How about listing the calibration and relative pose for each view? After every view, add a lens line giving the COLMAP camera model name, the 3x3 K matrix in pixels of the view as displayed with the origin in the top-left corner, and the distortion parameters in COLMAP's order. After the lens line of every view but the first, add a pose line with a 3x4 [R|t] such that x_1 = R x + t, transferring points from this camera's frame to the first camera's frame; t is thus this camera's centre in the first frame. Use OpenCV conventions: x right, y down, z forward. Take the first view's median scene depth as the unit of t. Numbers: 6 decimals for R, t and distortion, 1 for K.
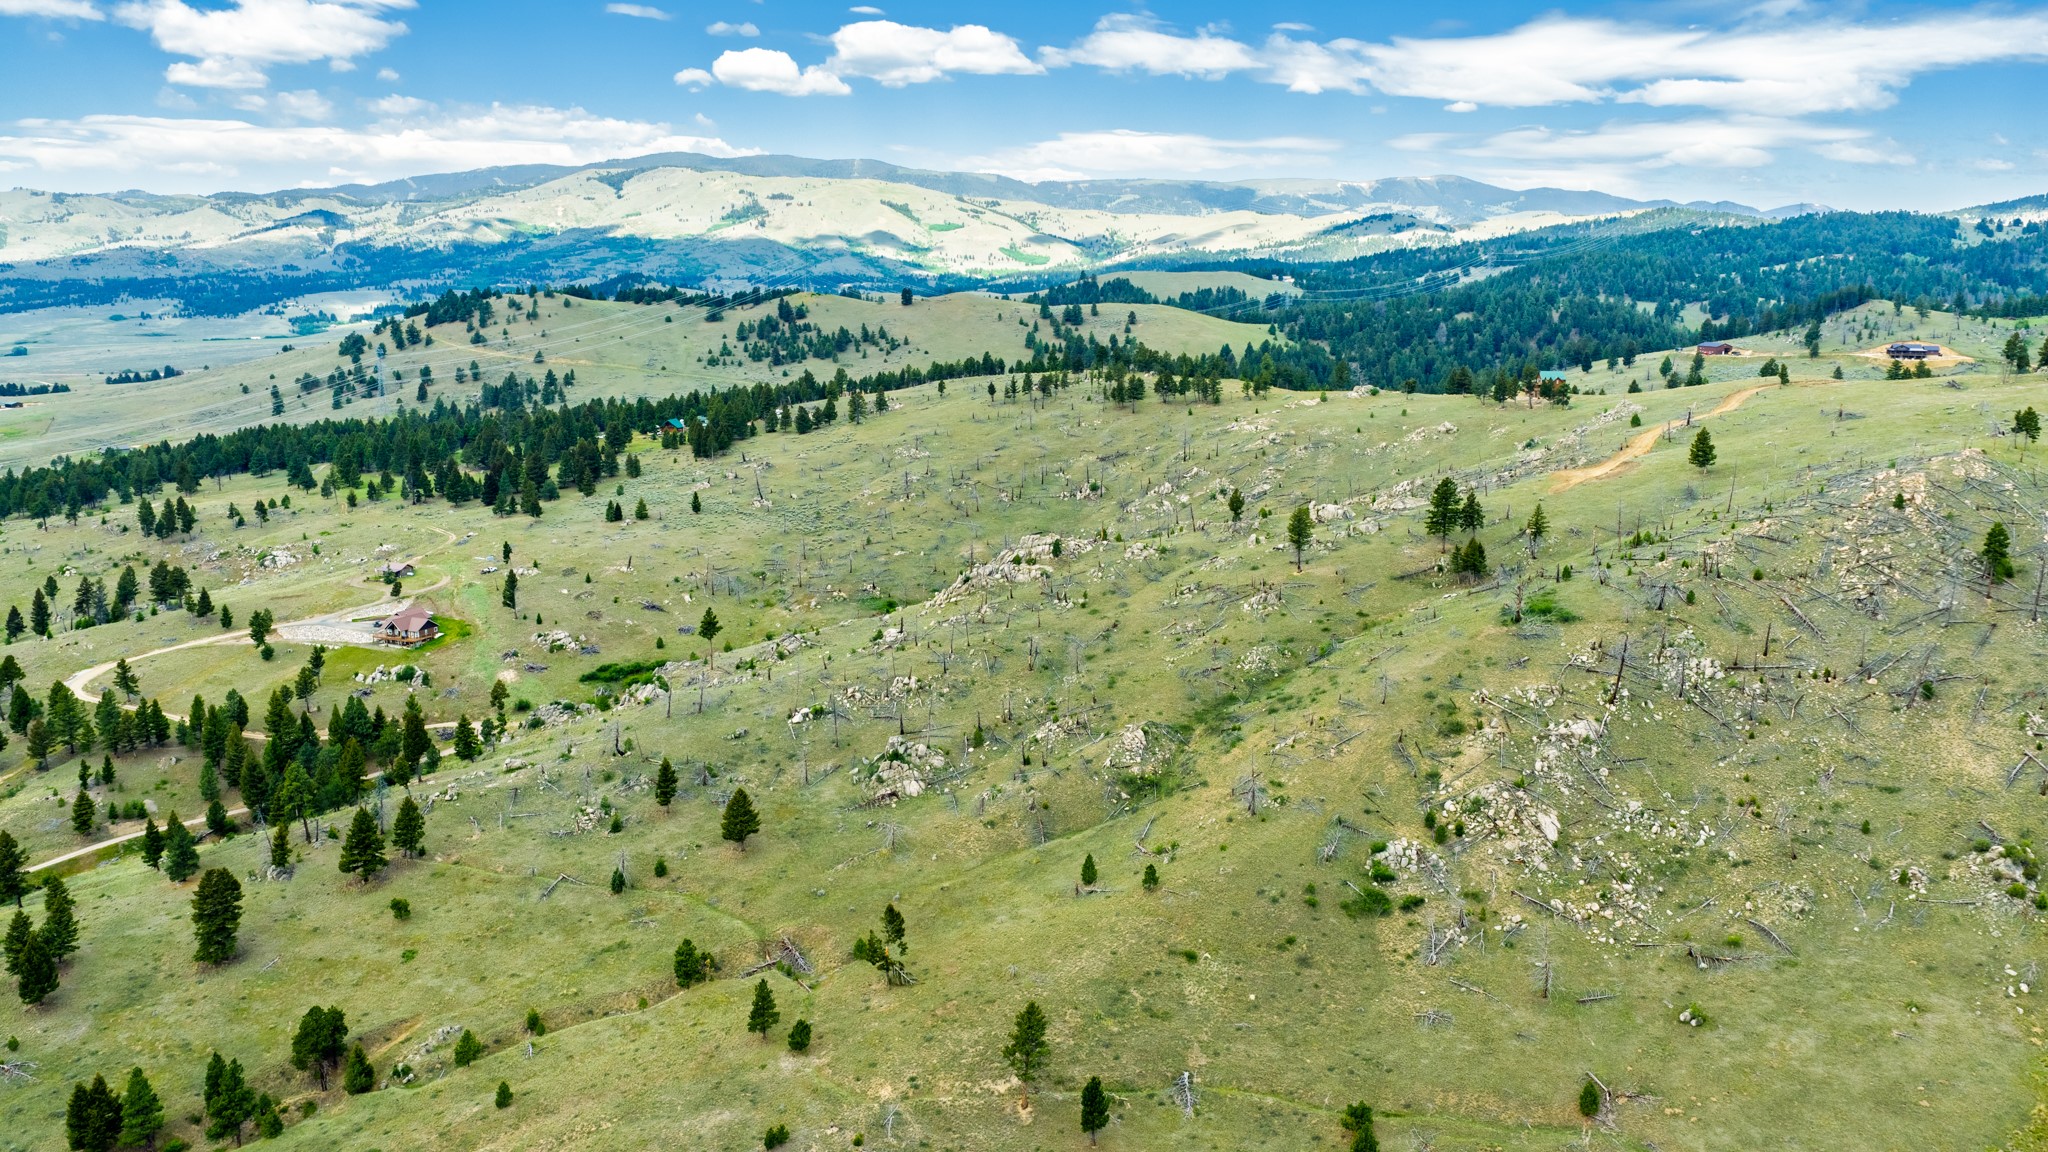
lens RADIAL K [[1693.5, 0, 1032.3], [0, 1693.5, 570.8], [0, 0, 1]] dist [0.028762, -0.054671]
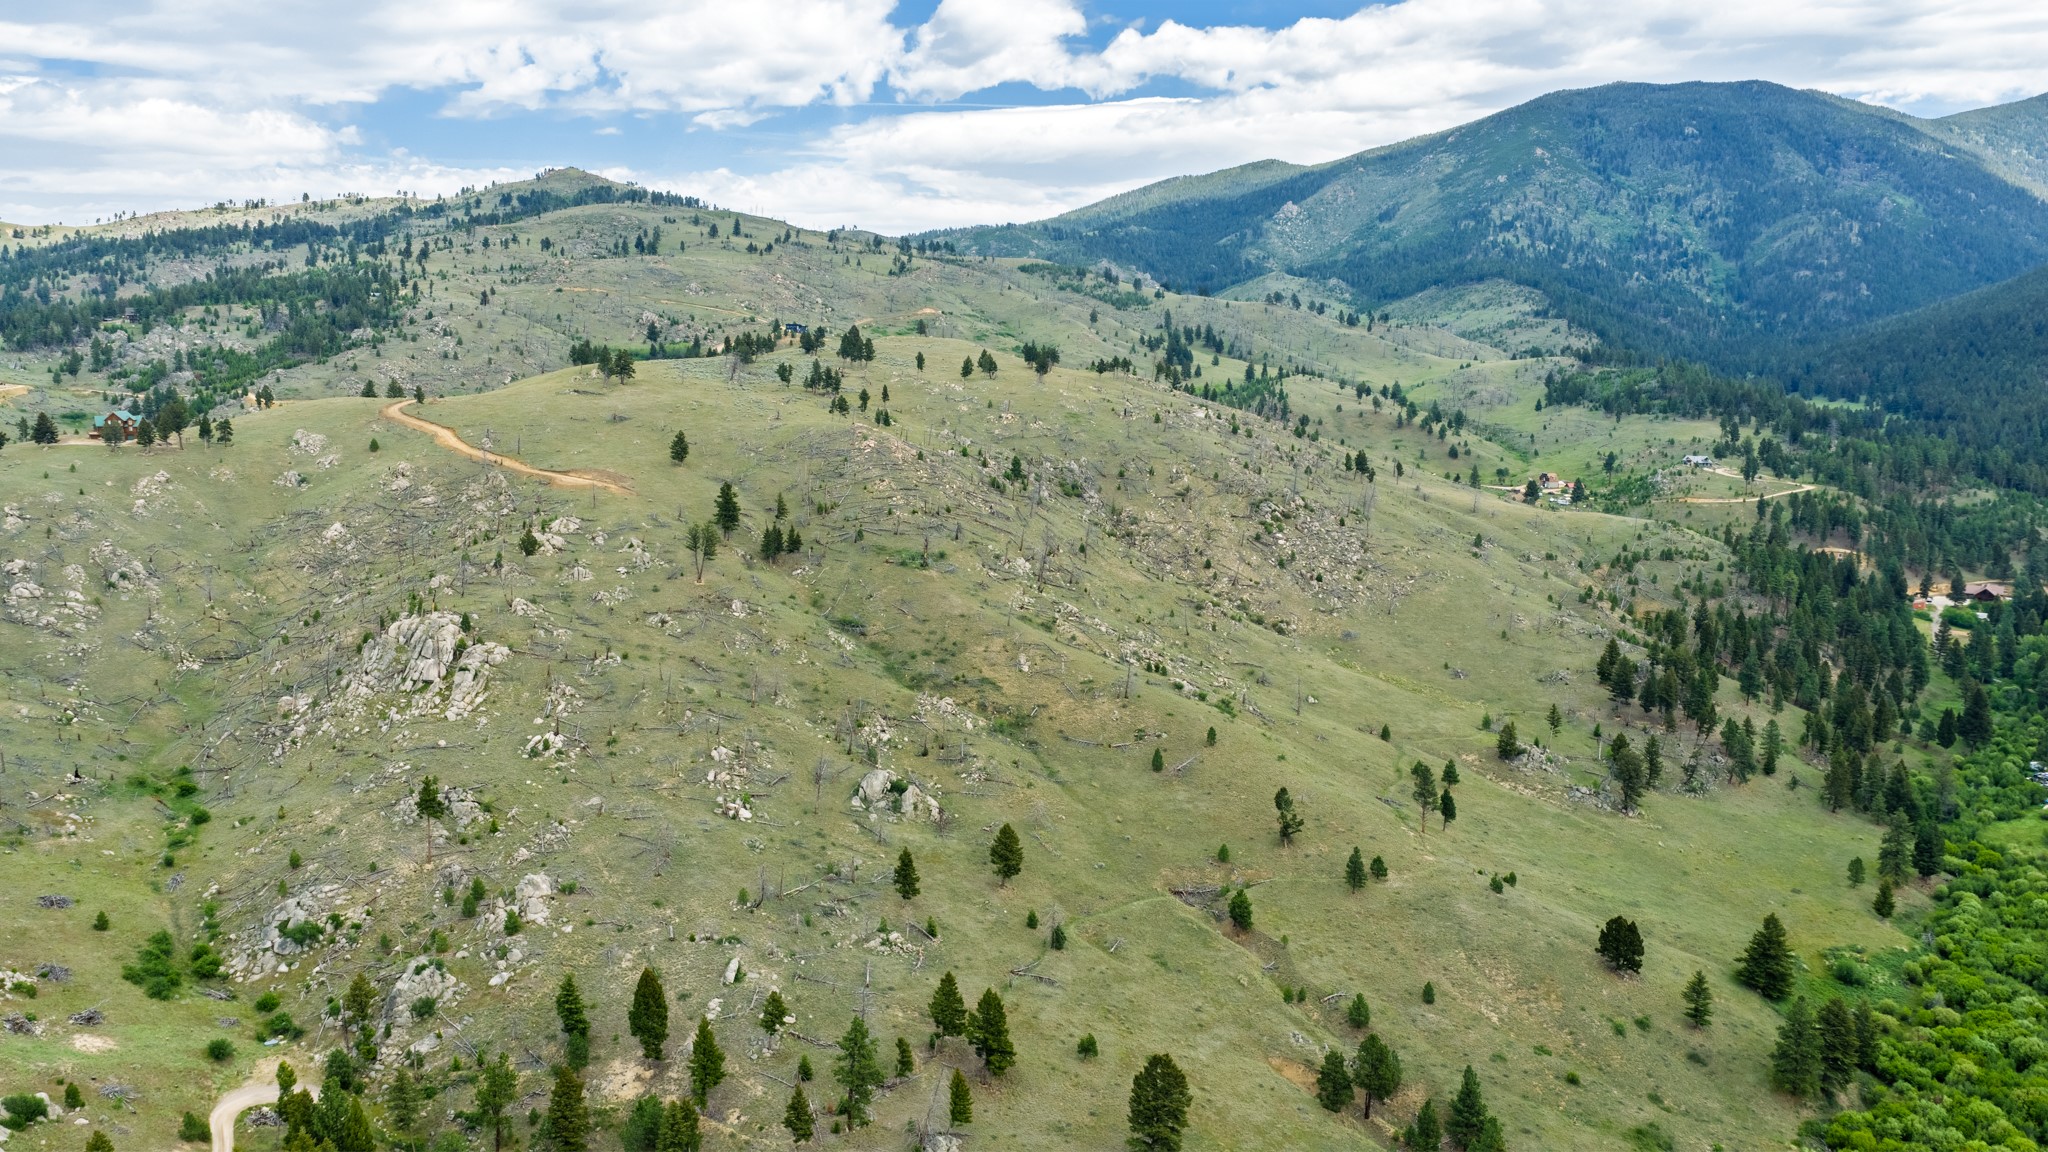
lens RADIAL K [[1693.5, 0, 1037.1], [0, 1693.5, 571.4], [0, 0, 1]] dist [0.028762, -0.054671]
pose [[0.034294, -0.155024, 0.987315, -1.064030], [0.167861, 0.974756, 0.147222, -0.152016], [-0.985214, 0.160683, 0.059451, 0.833992]]
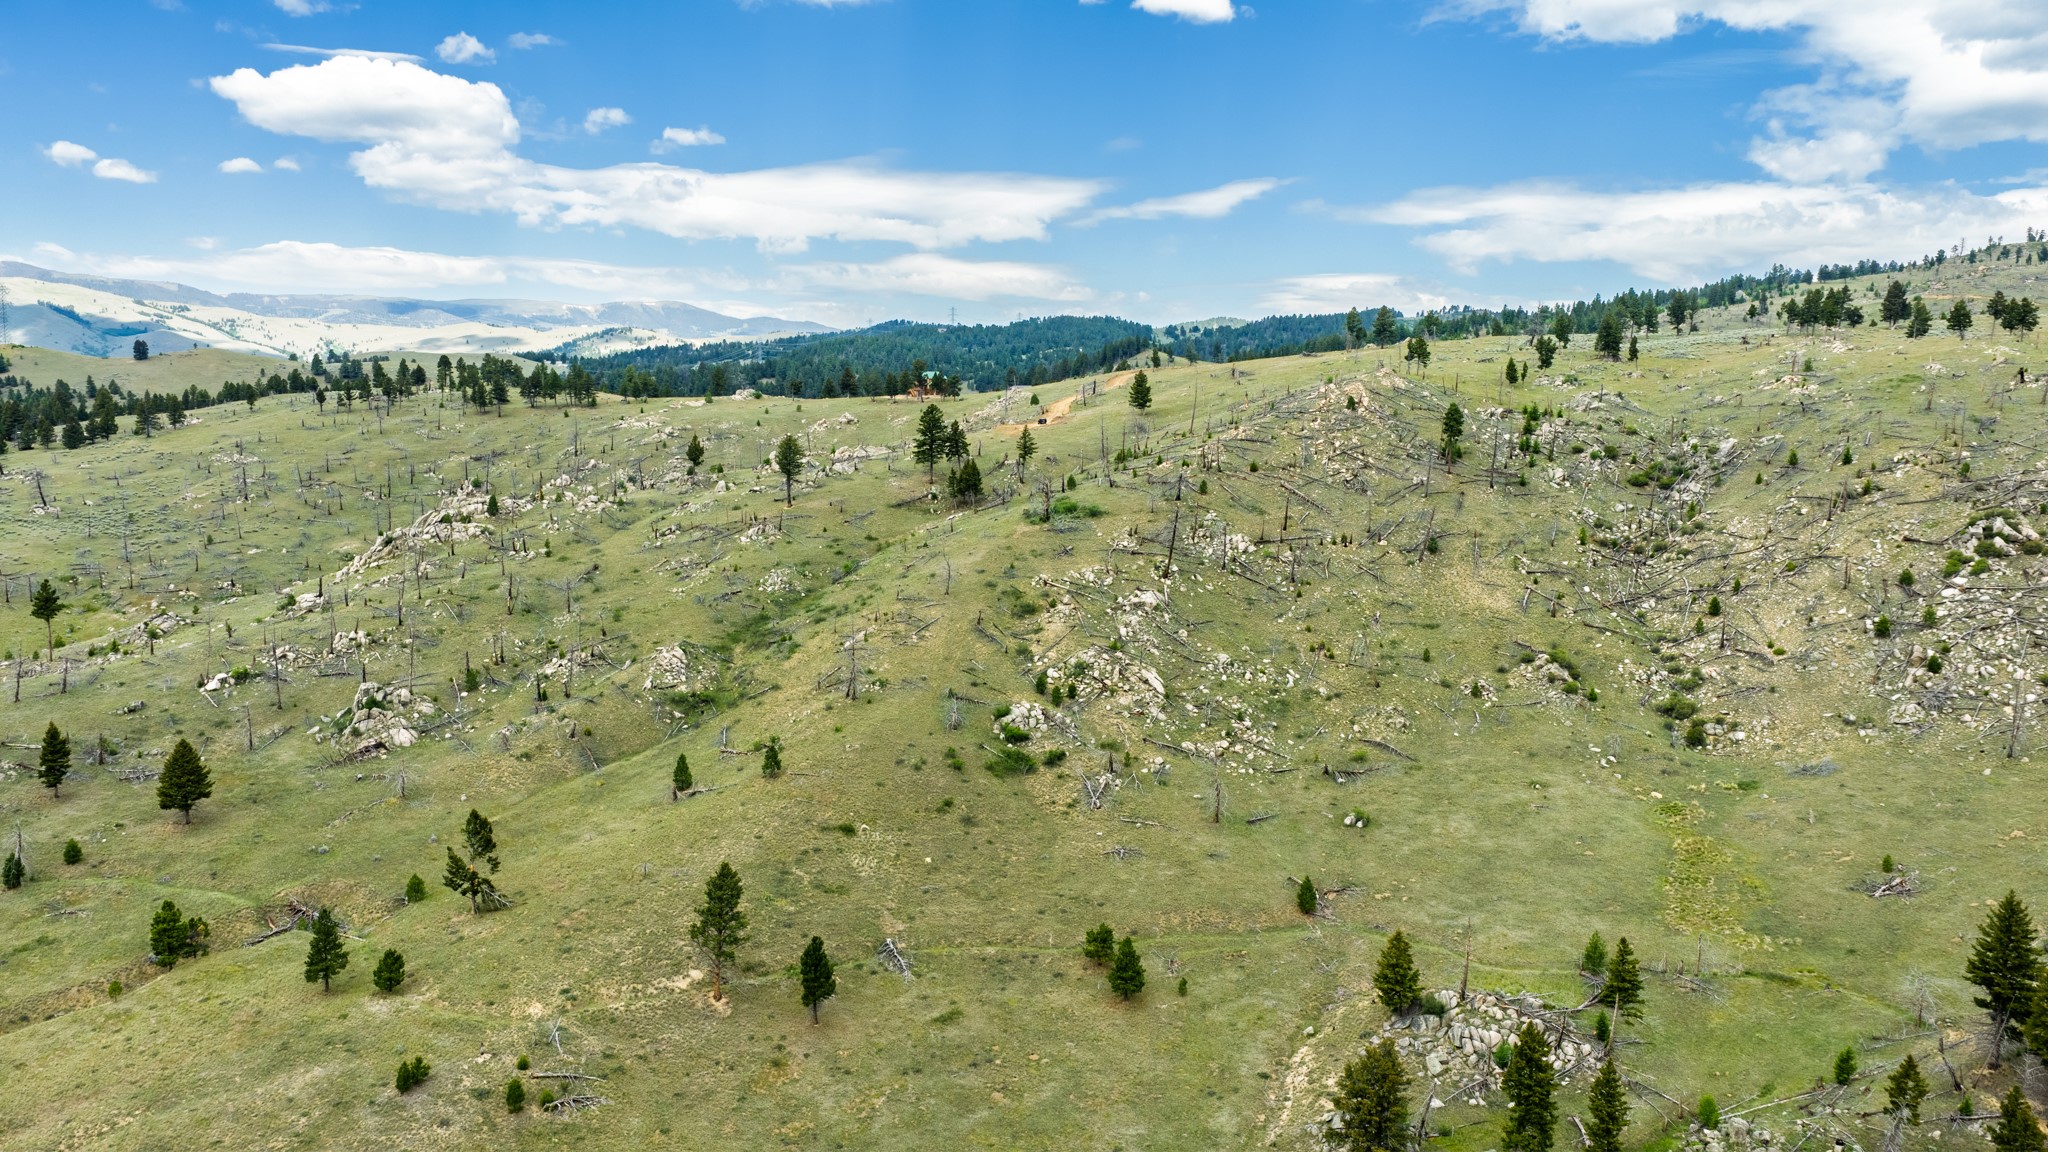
lens RADIAL K [[1693.5, 0, 1031.9], [0, 1693.5, 570.6], [0, 0, 1]] dist [0.028762, -0.054671]
pose [[0.901891, -0.039127, 0.430187, -0.143040], [0.071639, 0.995646, -0.059634, 0.116658], [-0.425981, 0.084601, 0.900768, 0.128157]]
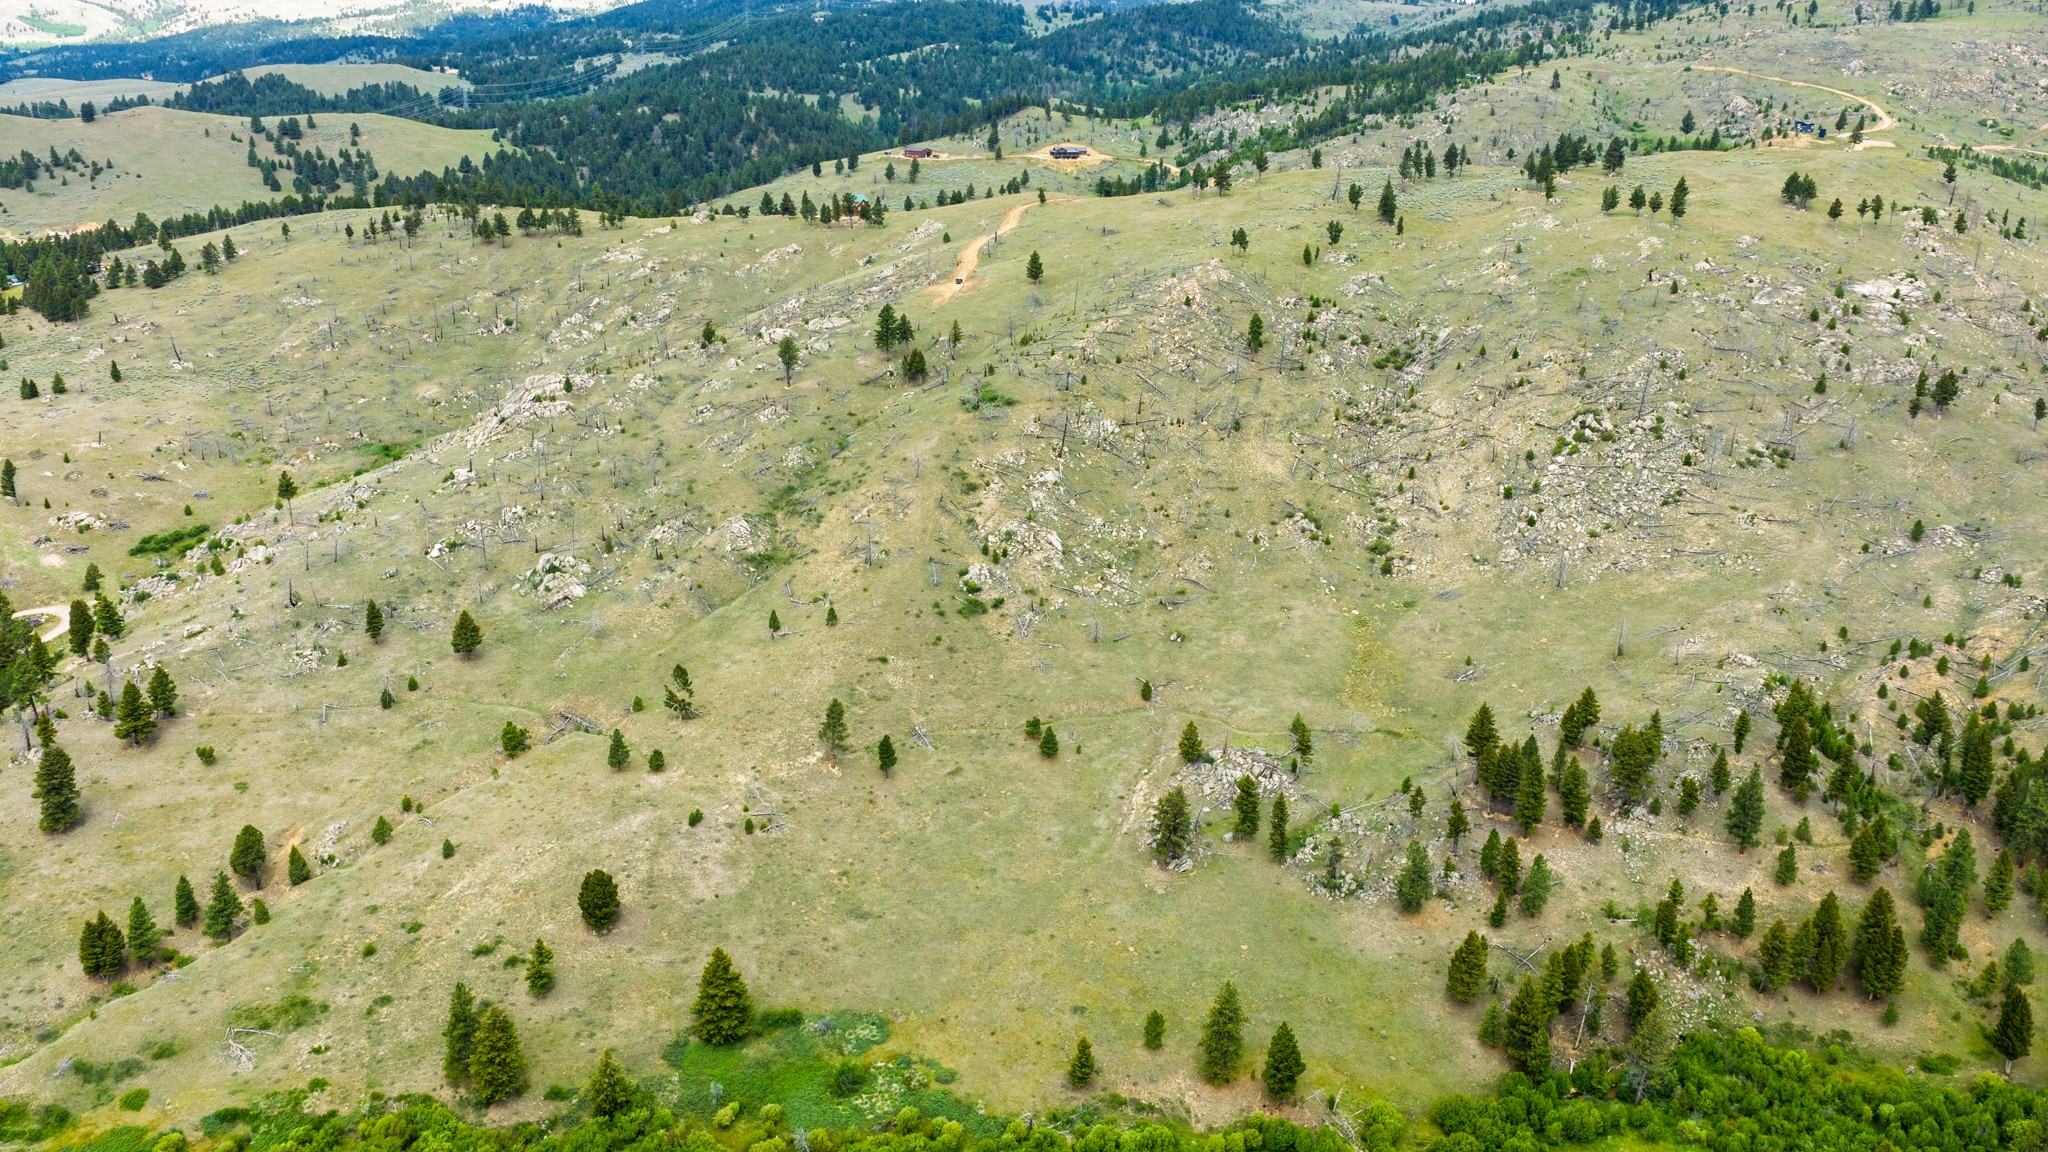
lens RADIAL K [[1693.5, 0, 1033.1], [0, 1693.5, 576.6], [0, 0, 1]] dist [0.028762, -0.054671]
pose [[0.865340, -0.156408, 0.476155, -0.372776], [0.089342, 0.982980, 0.160525, -0.055307], [-0.493158, -0.096368, 0.864586, -0.264622]]
